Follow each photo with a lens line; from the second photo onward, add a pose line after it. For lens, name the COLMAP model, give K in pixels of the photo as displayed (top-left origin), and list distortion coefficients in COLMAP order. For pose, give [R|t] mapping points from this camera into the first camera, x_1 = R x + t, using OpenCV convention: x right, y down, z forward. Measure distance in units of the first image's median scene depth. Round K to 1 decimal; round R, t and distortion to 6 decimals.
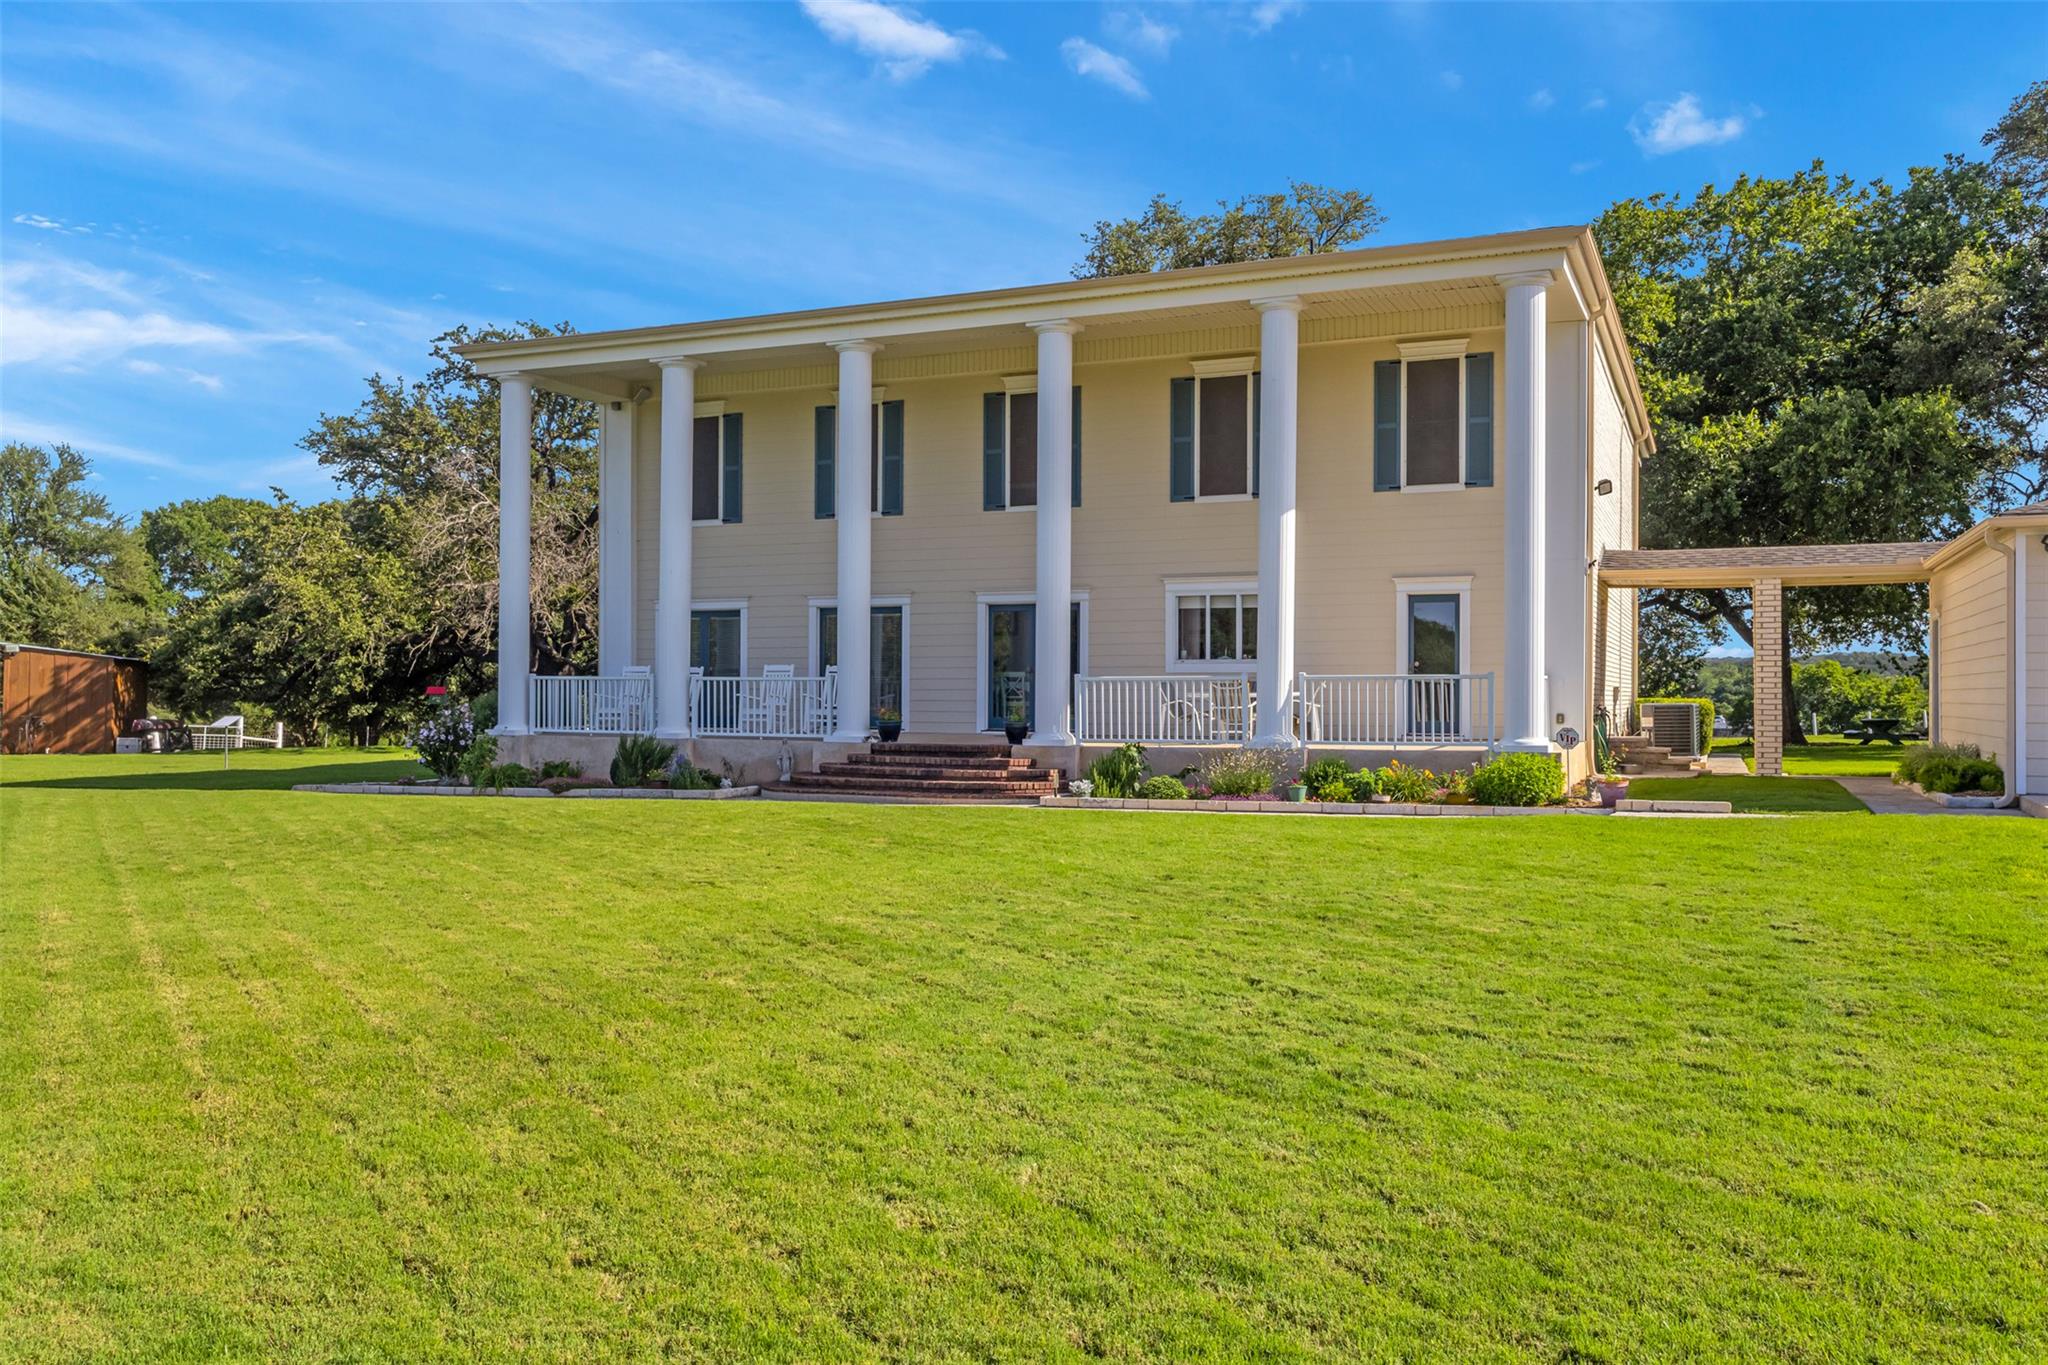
lens RADIAL K [[1633.3, 0, 1024.0], [0, 1633.3, 682.5], [0, 0, 1]] dist [0.004209, 0.003618]
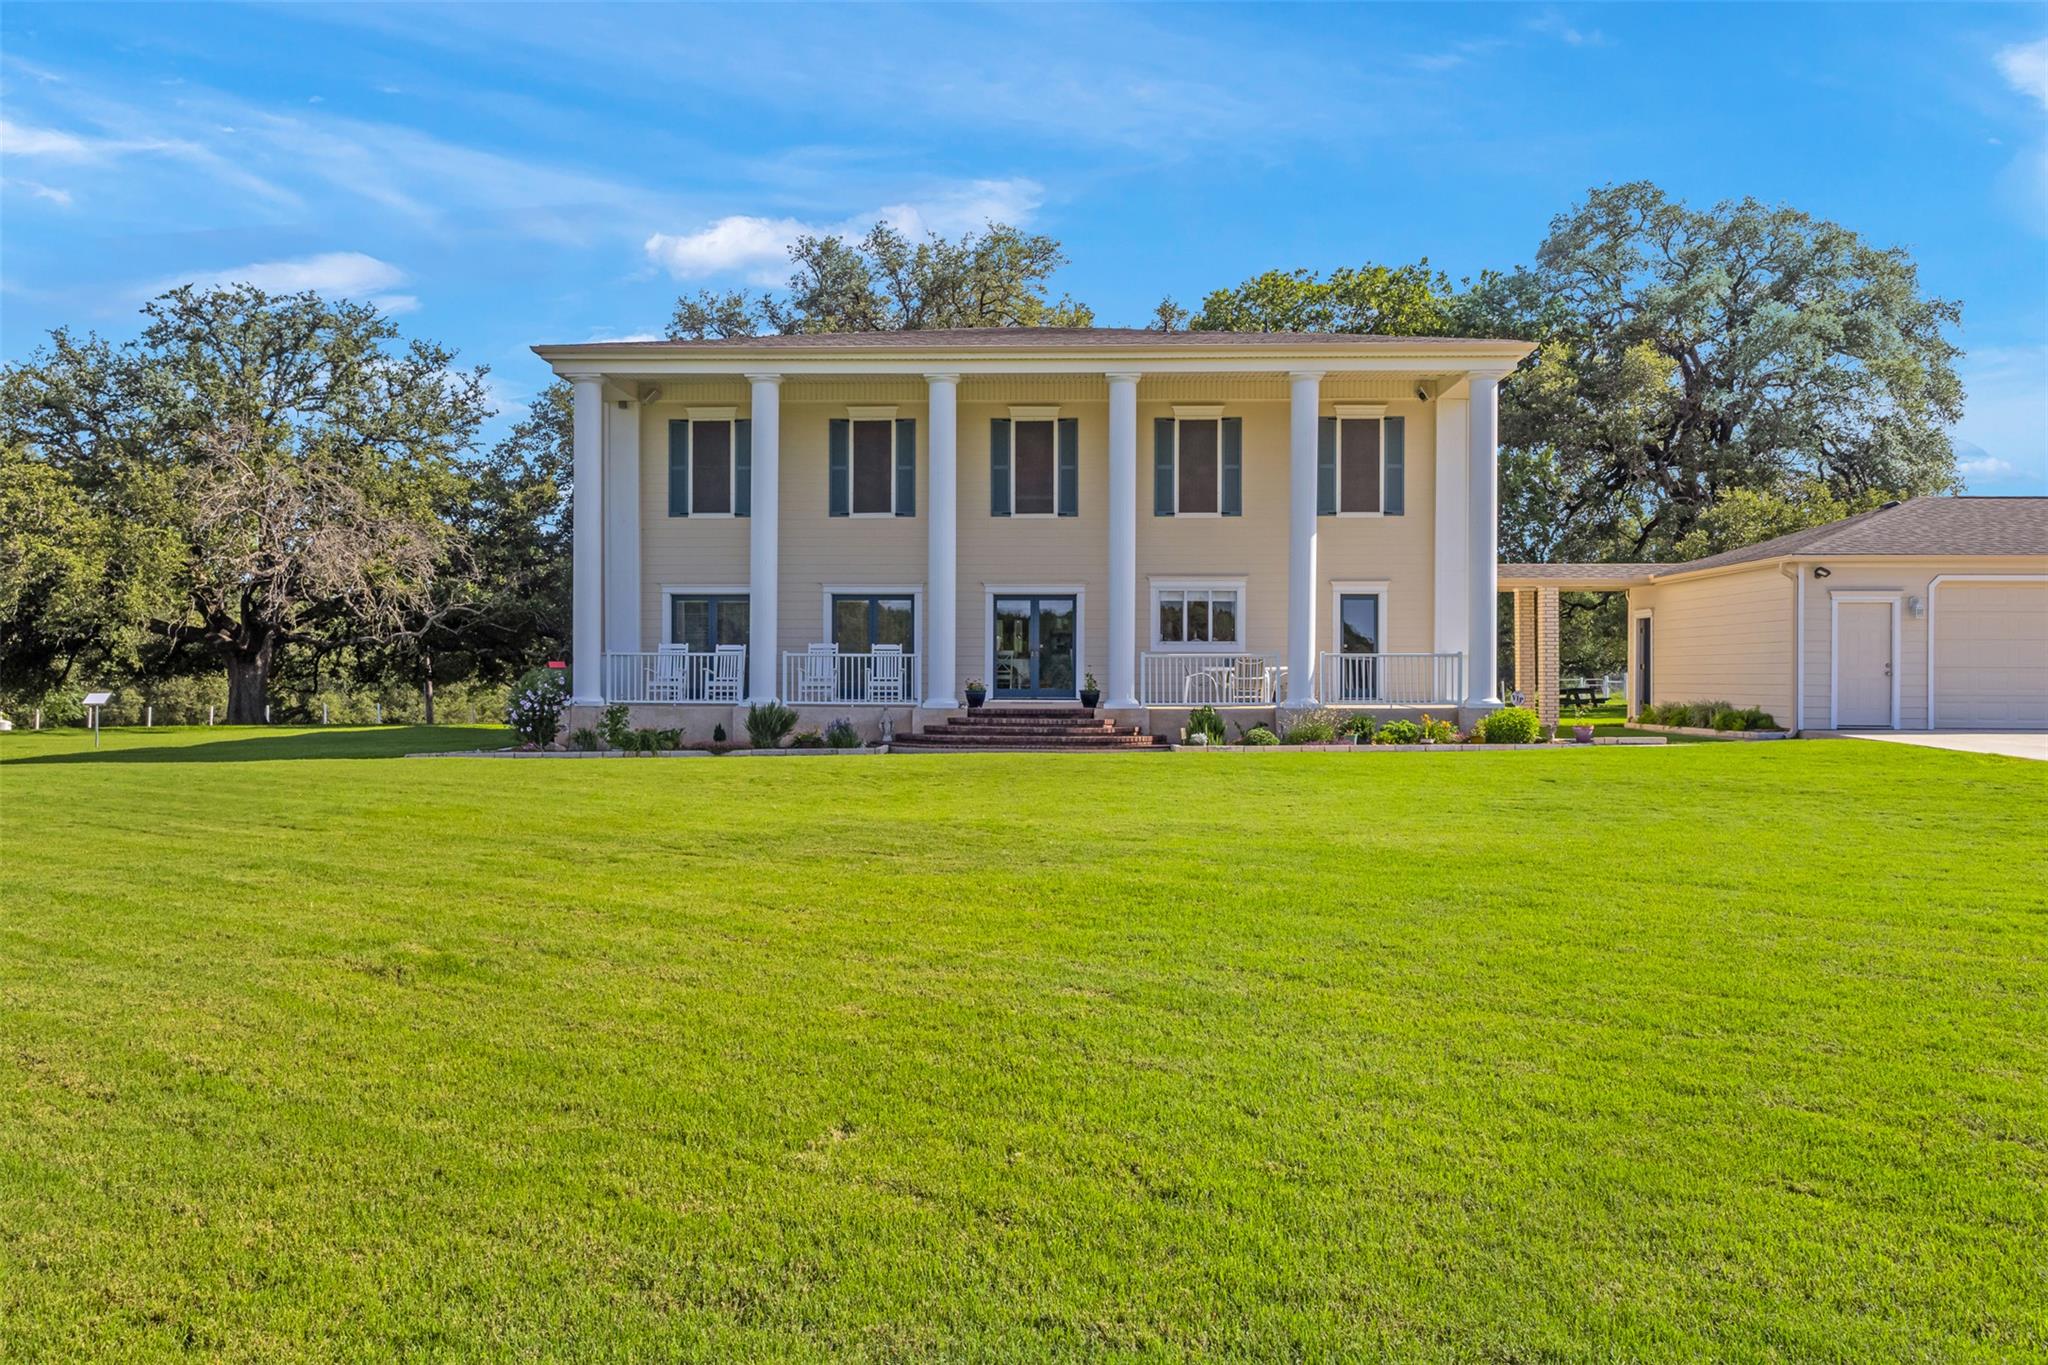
lens RADIAL K [[1634.4, 0, 1024.0], [0, 1634.4, 682.5], [0, 0, 1]] dist [-0.000844, 0.000229]
pose [[0.928589, -0.001614, 0.371107, -0.471453], [-0.002466, 0.999942, 0.010521, 0.004779], [-0.371102, -0.010685, 0.928531, -0.135214]]
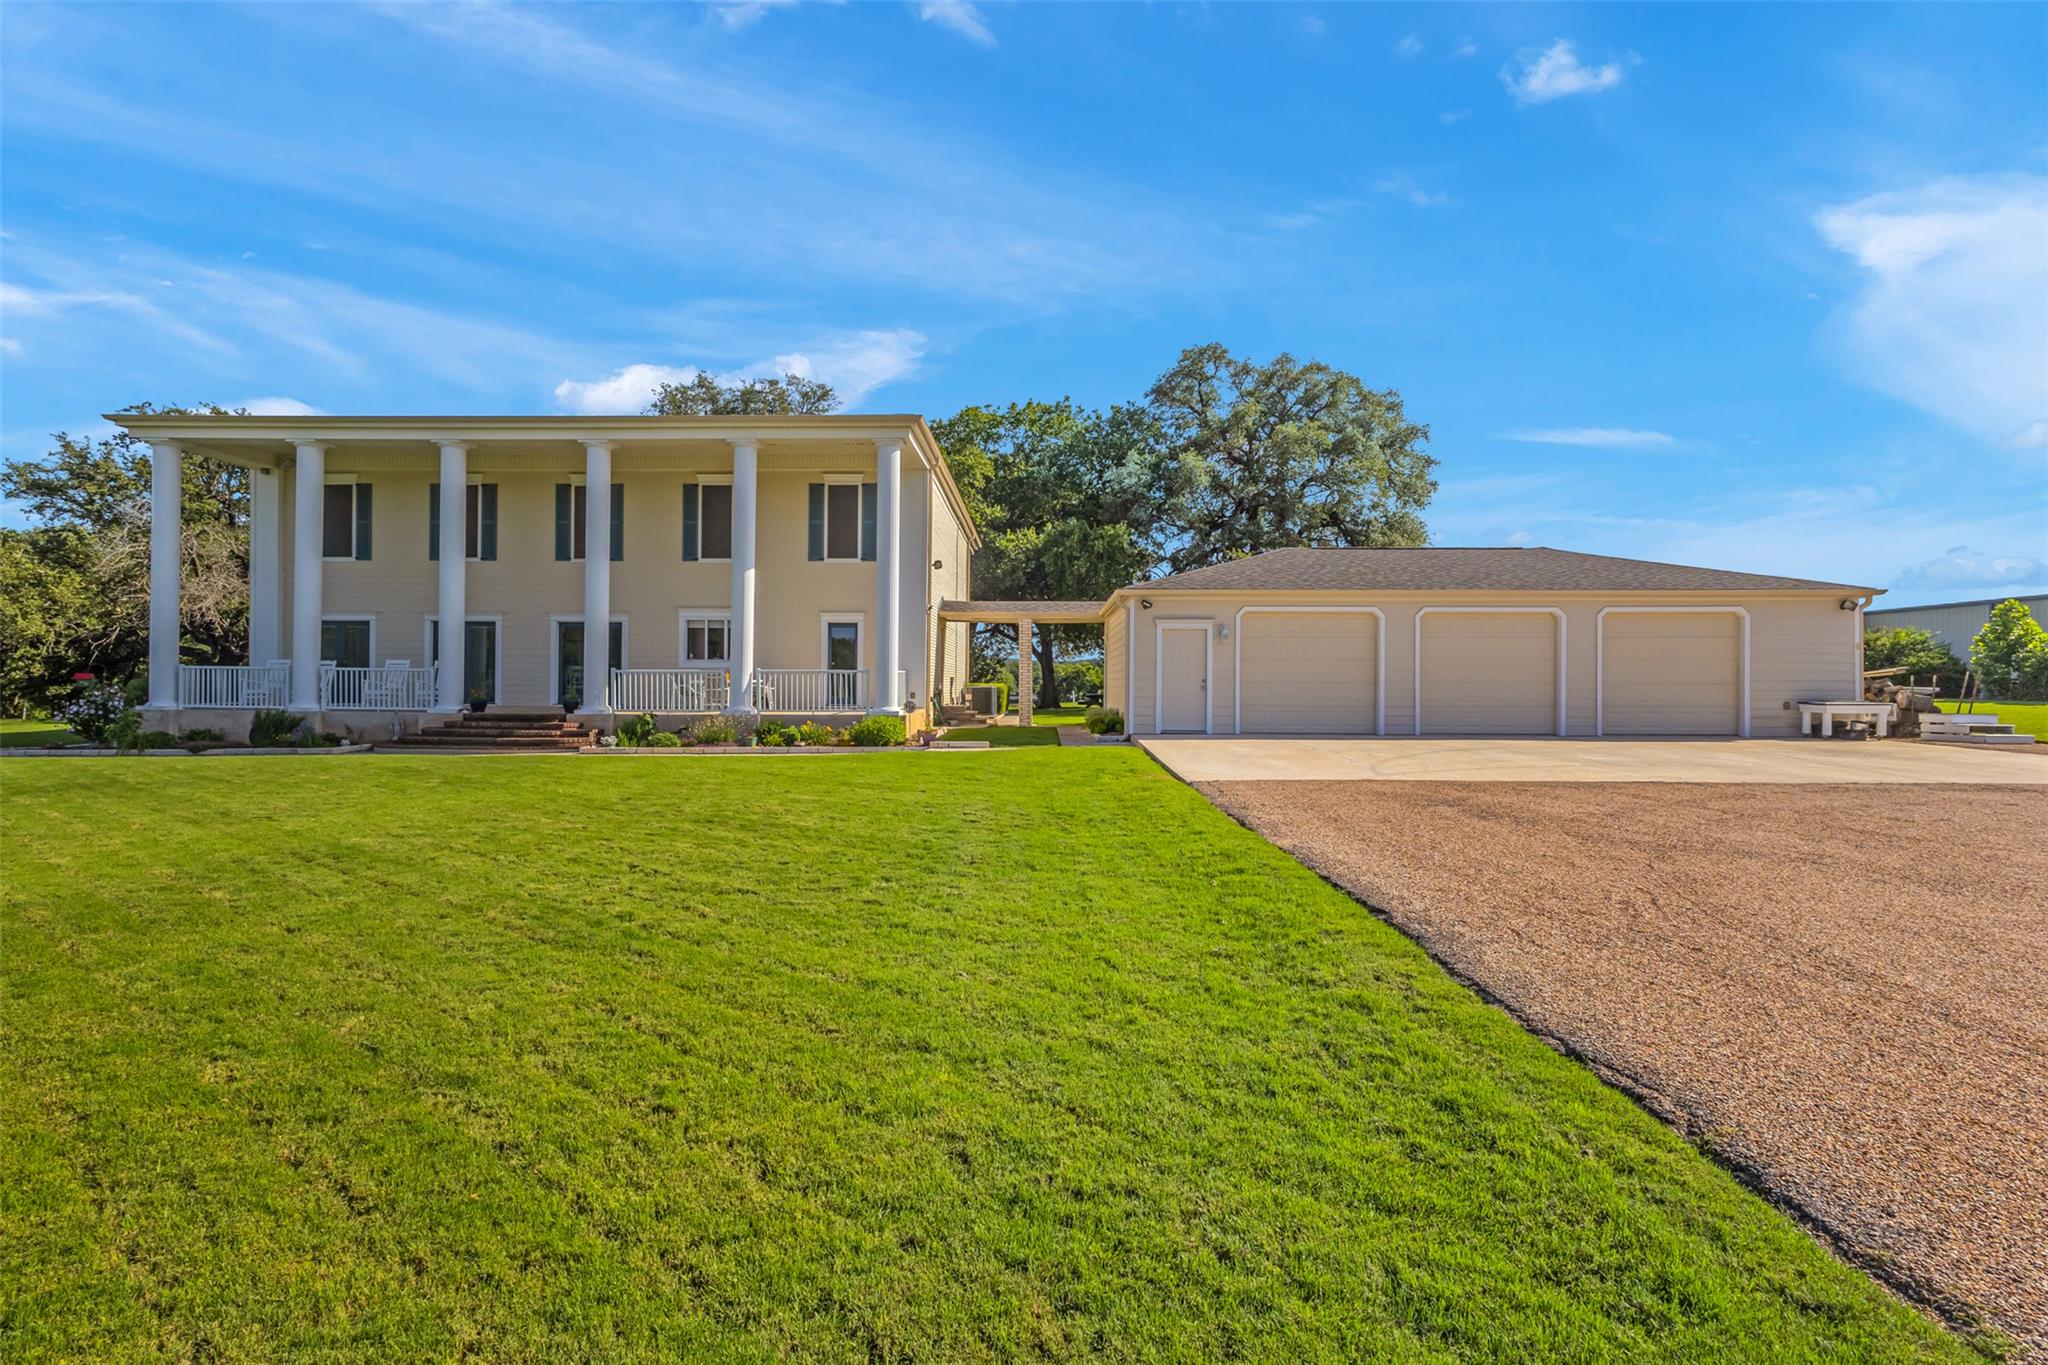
lens RADIAL K [[956.1, 0, 1024.0], [0, 956.1, 682.5], [0, 0, 1]] dist [0.008384, -0.000065]
pose [[0.926631, 0.002011, 0.375967, 0.046963], [-0.005851, 0.999942, 0.009072, -0.001644], [-0.375927, -0.010607, 0.926589, 0.001929]]
